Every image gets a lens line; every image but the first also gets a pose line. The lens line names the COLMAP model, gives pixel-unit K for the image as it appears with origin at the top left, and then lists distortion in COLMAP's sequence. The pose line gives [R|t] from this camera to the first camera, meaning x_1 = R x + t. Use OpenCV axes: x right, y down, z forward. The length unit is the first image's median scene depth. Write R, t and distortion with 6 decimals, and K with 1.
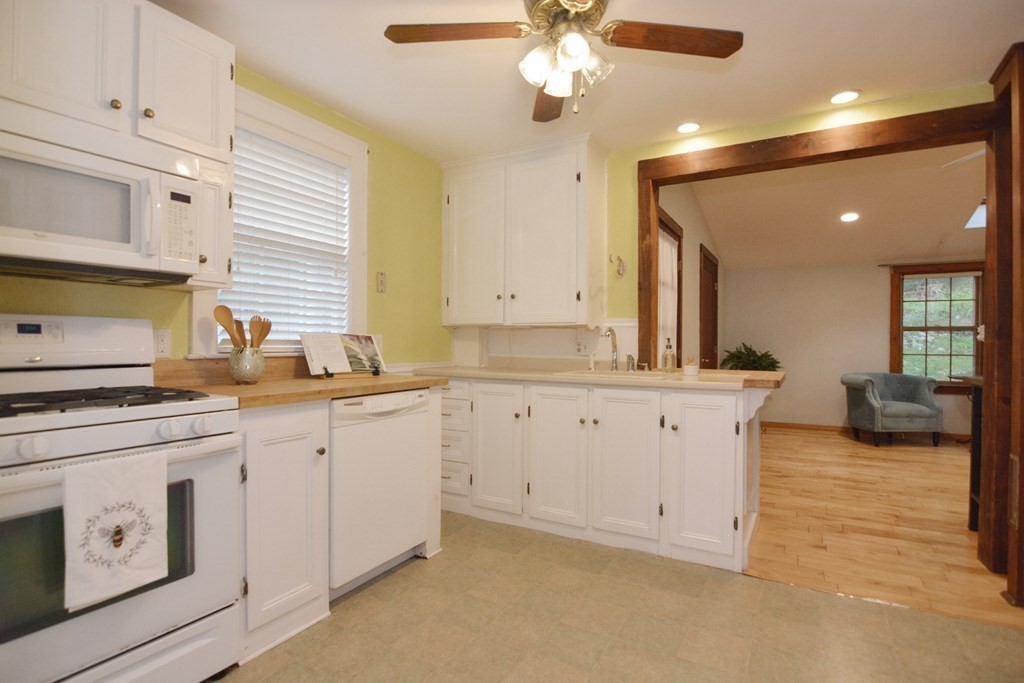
lens RADIAL K [[502.8, 0, 512.8], [0, 502.8, 344.2], [0, 0, 1]] dist [-0.018046, 0.001473]
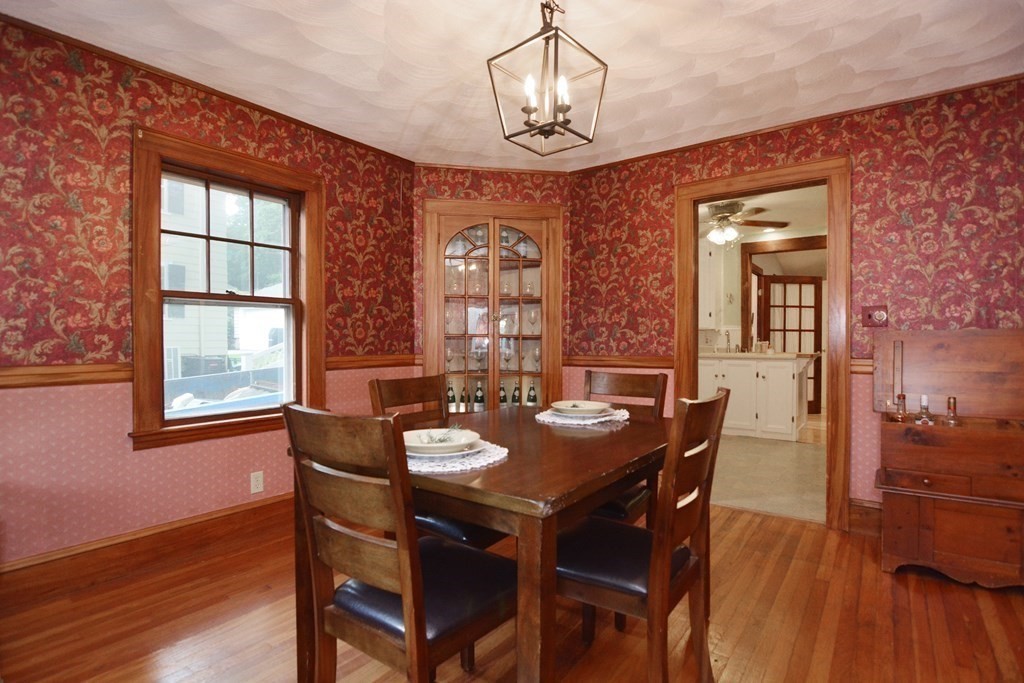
lens RADIAL K [[502.8, 0, 523.8], [0, 502.8, 345.3], [0, 0, 1]] dist [-0.018046, 0.001473]
pose [[0.995351, -0.003841, -0.096235, -0.492727], [0.004573, 0.999962, 0.007391, 0.008286], [0.096203, -0.007797, 0.995331, -1.234565]]
